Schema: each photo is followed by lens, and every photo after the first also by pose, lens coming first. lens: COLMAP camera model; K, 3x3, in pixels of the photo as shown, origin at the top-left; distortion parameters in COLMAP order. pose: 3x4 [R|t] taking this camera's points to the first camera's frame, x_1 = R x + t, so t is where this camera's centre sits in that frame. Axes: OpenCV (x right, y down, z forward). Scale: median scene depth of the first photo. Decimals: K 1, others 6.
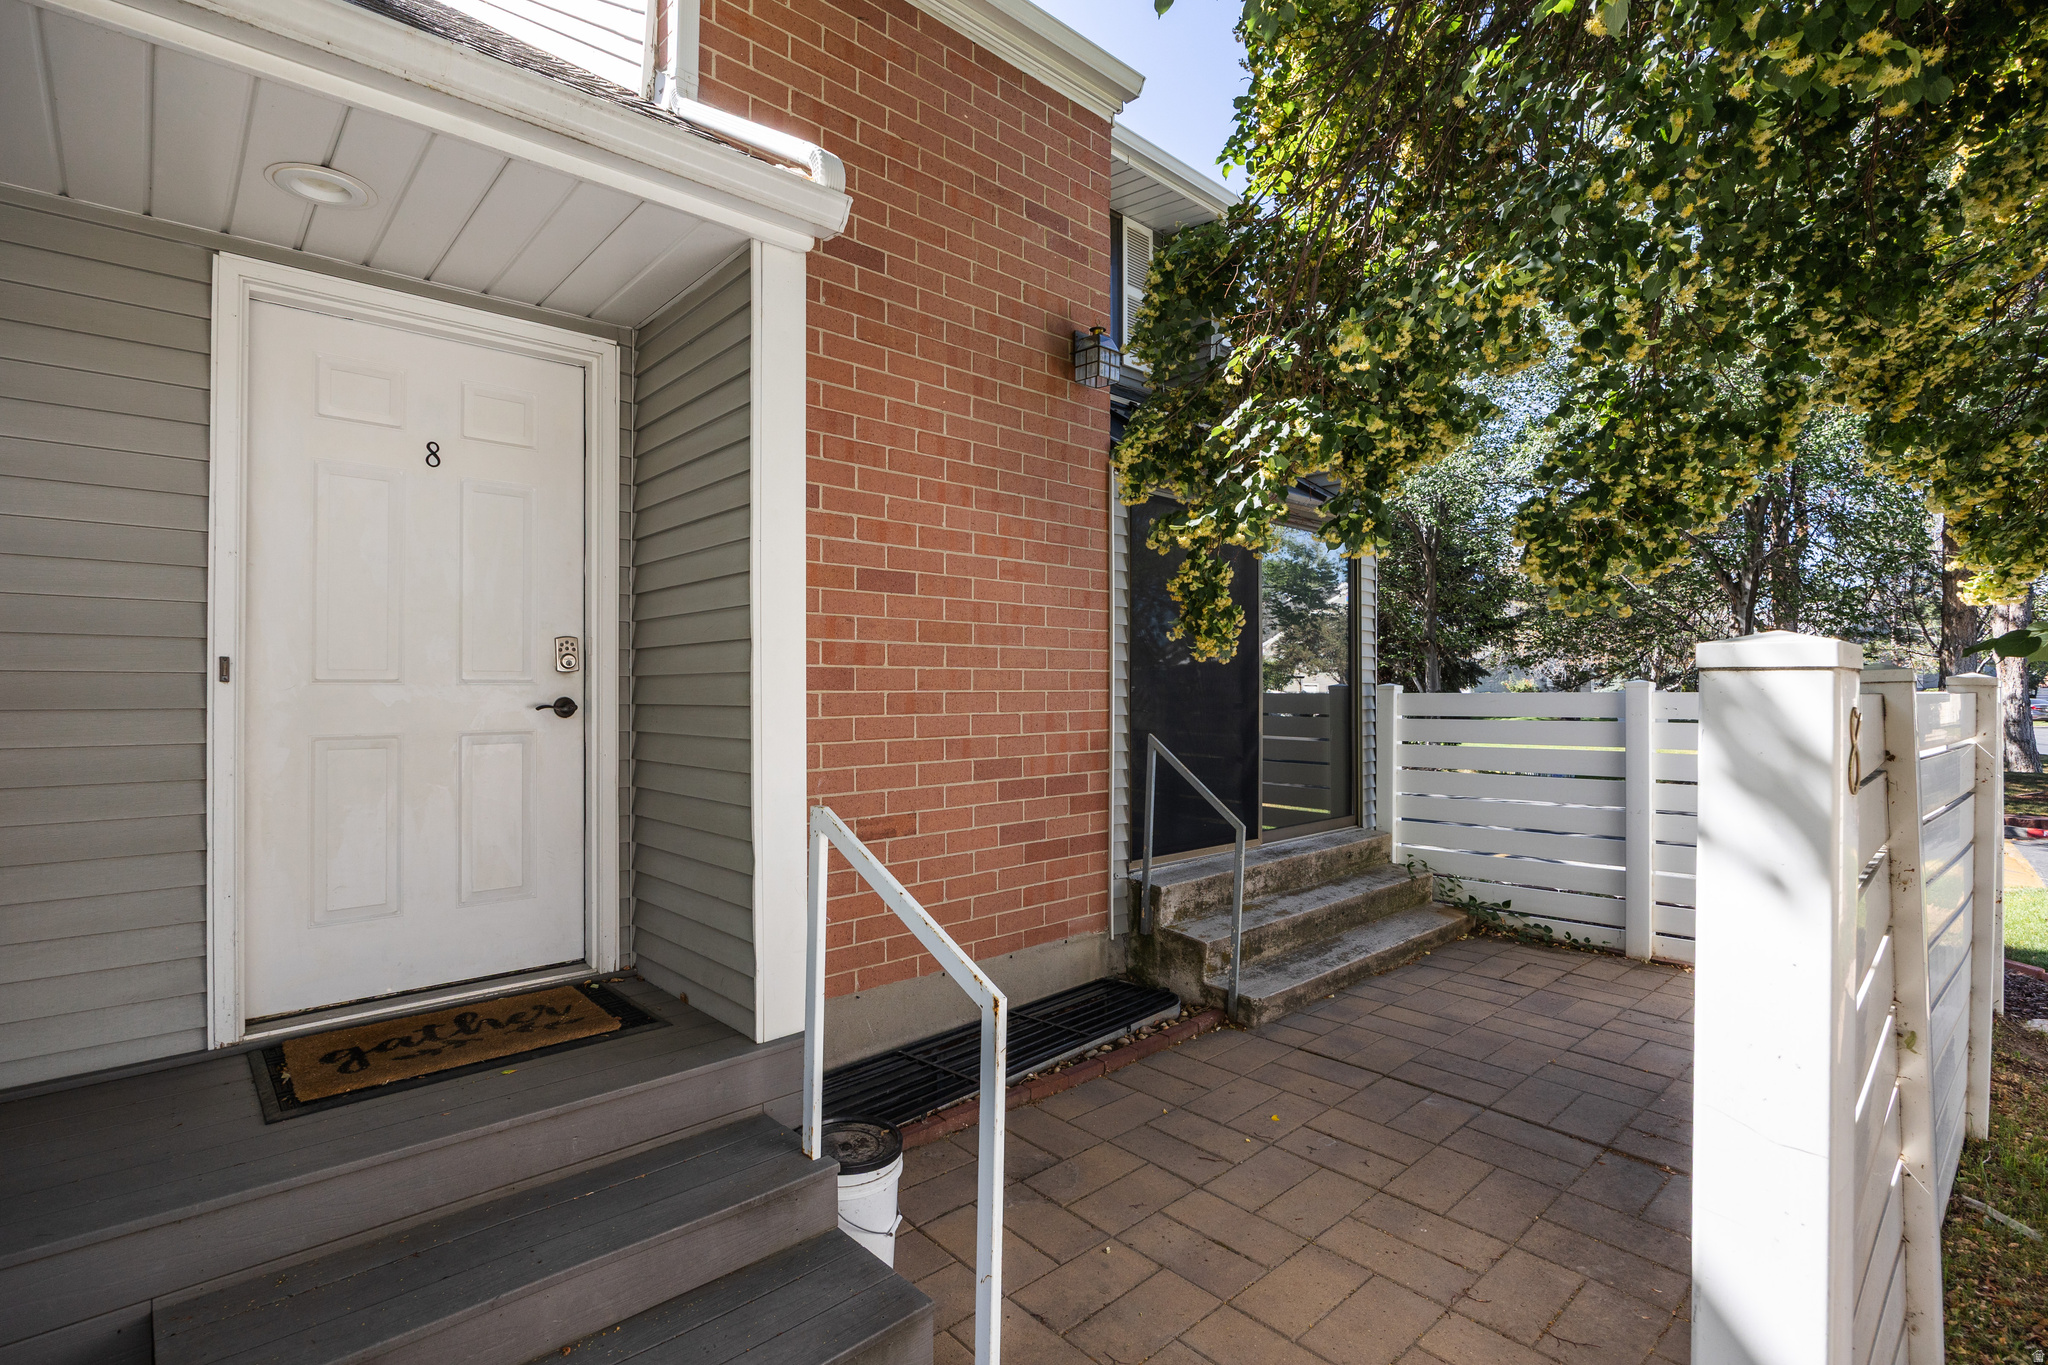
lens RADIAL K [[969.8, 0, 1017.5], [0, 969.8, 680.5], [0, 0, 1]] dist [-0.001839, -0.000284]
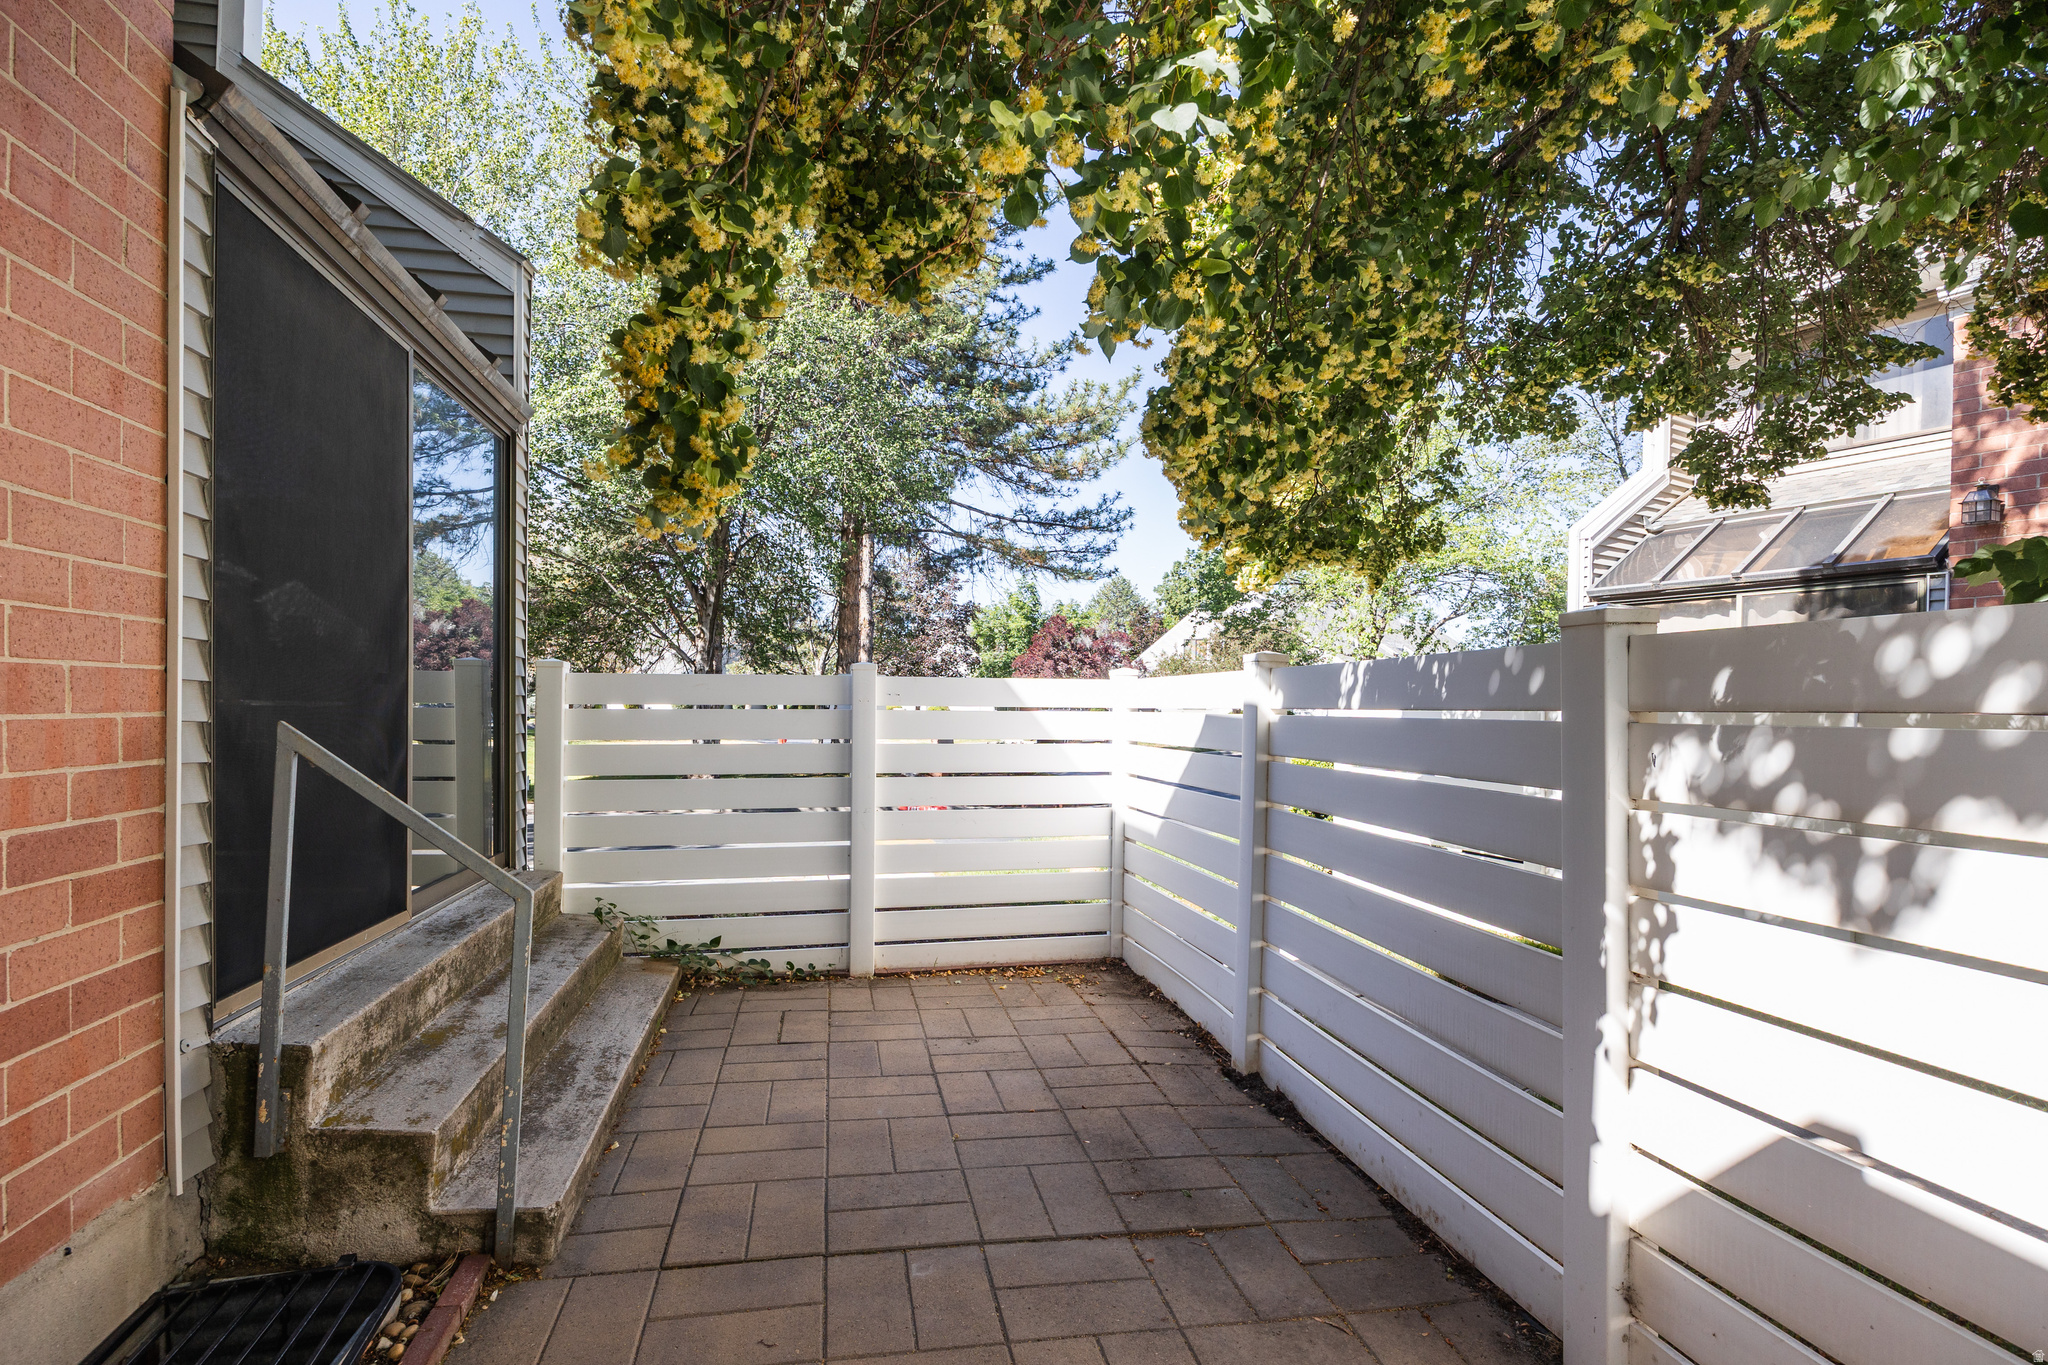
lens RADIAL K [[1020.3, 0, 994.8], [0, 1020.3, 723.3], [0, 0, 1]] dist [-0.001572, -0.000556]
pose [[0.532757, -0.006691, 0.846242, -0.094717], [-0.017111, 0.999679, 0.018677, 0.041620], [-0.846095, -0.024431, 0.532472, 0.461505]]
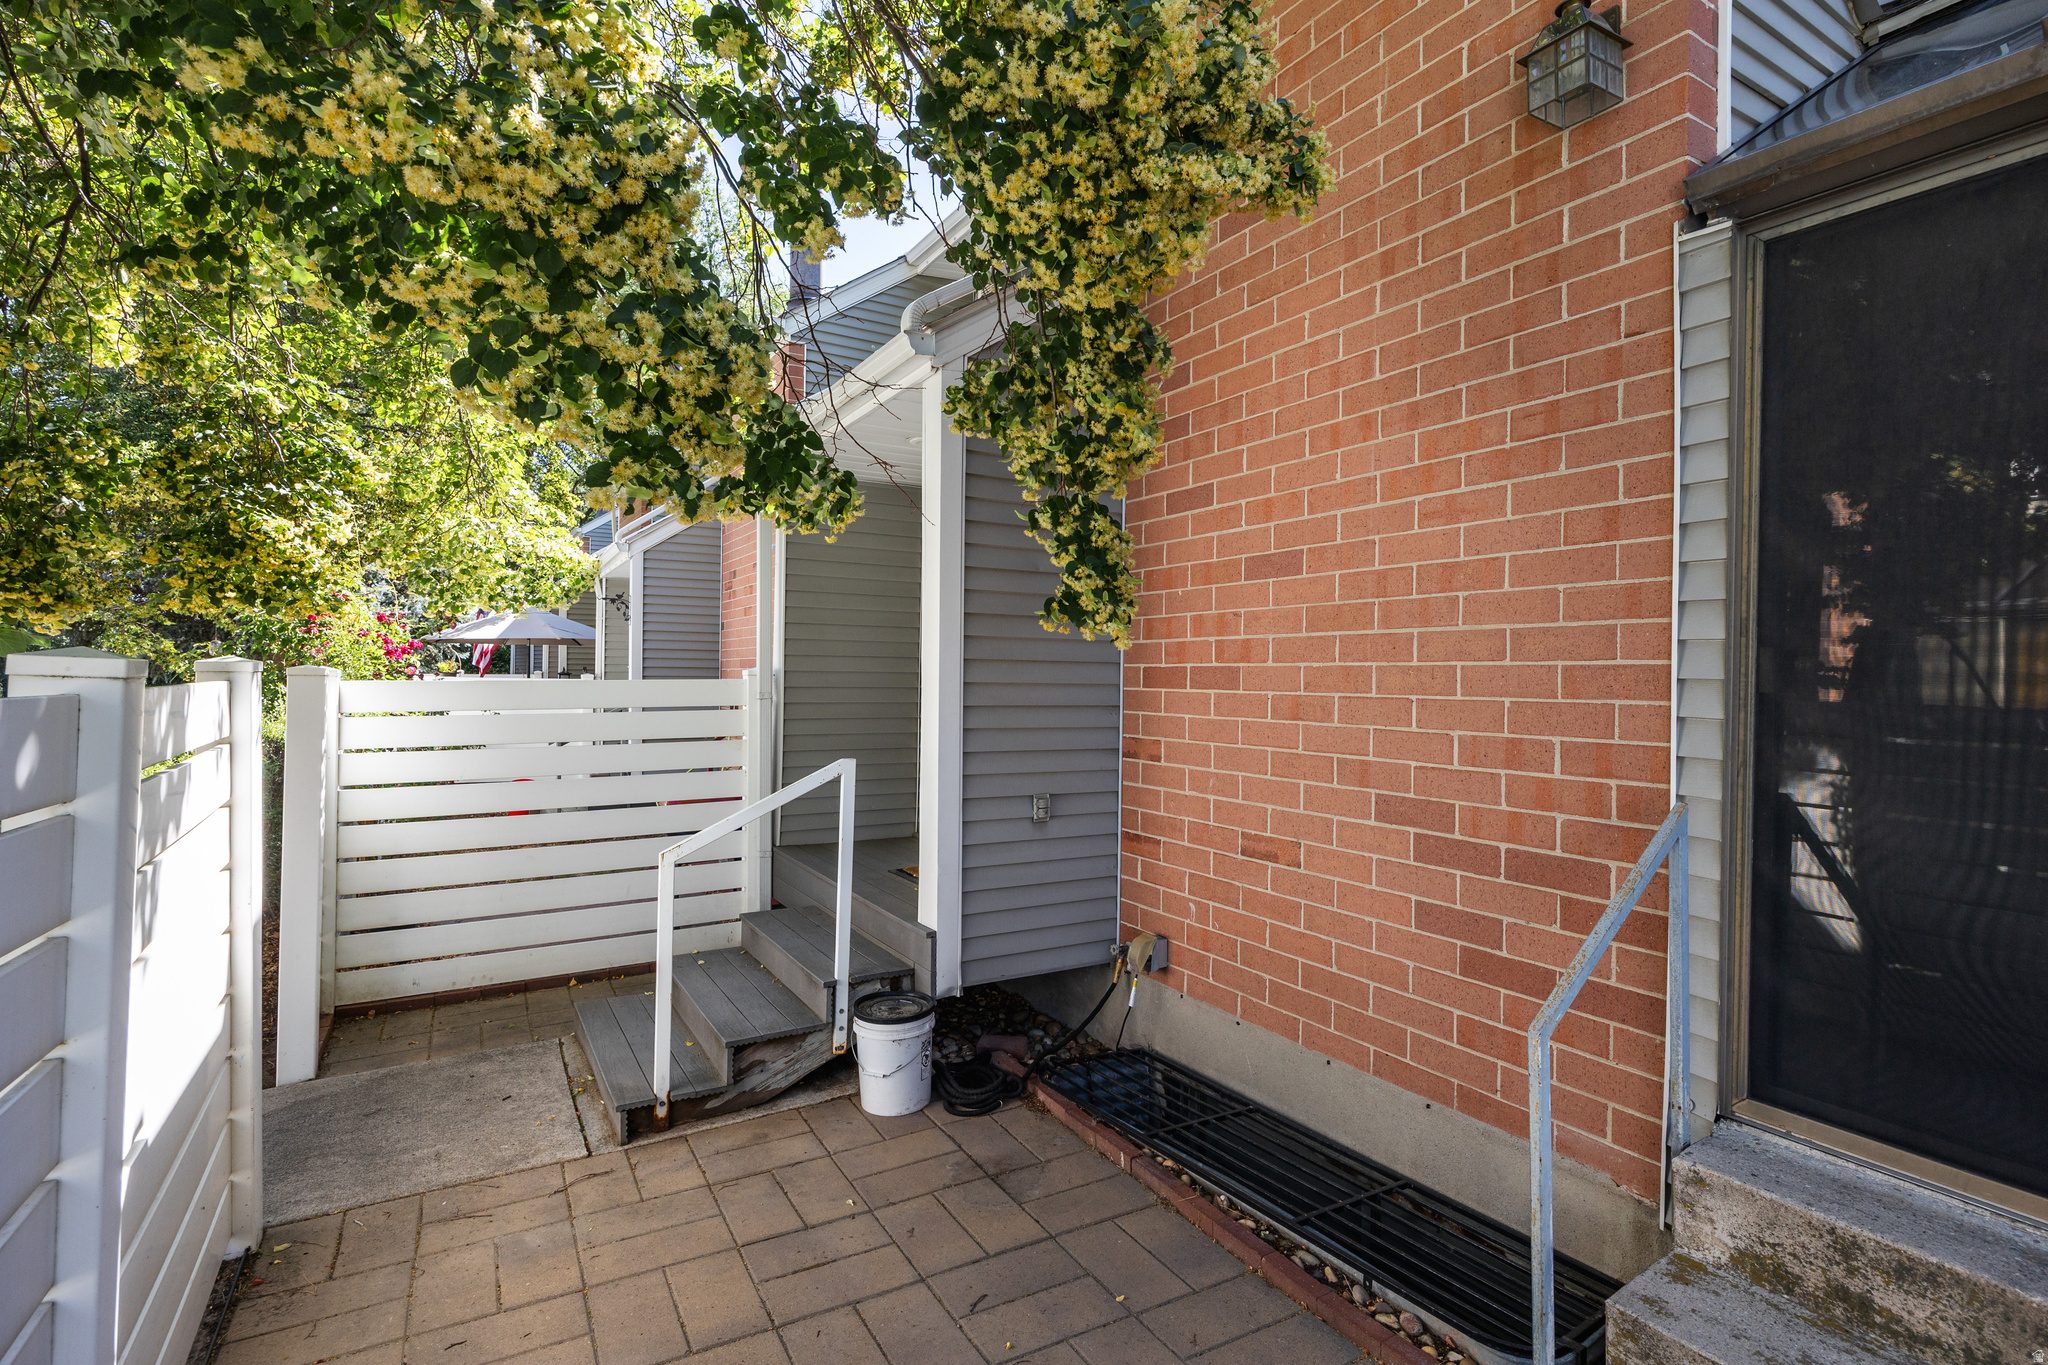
lens RADIAL K [[969.8, 0, 1017.5], [0, 969.8, 680.5], [0, 0, 1]] dist [-0.001839, -0.000284]
pose [[-0.207186, -0.001614, -0.978300, 0.641034], [-0.009090, 0.999959, 0.000275, 0.001929], [0.978259, 0.008949, -0.207192, 0.806897]]
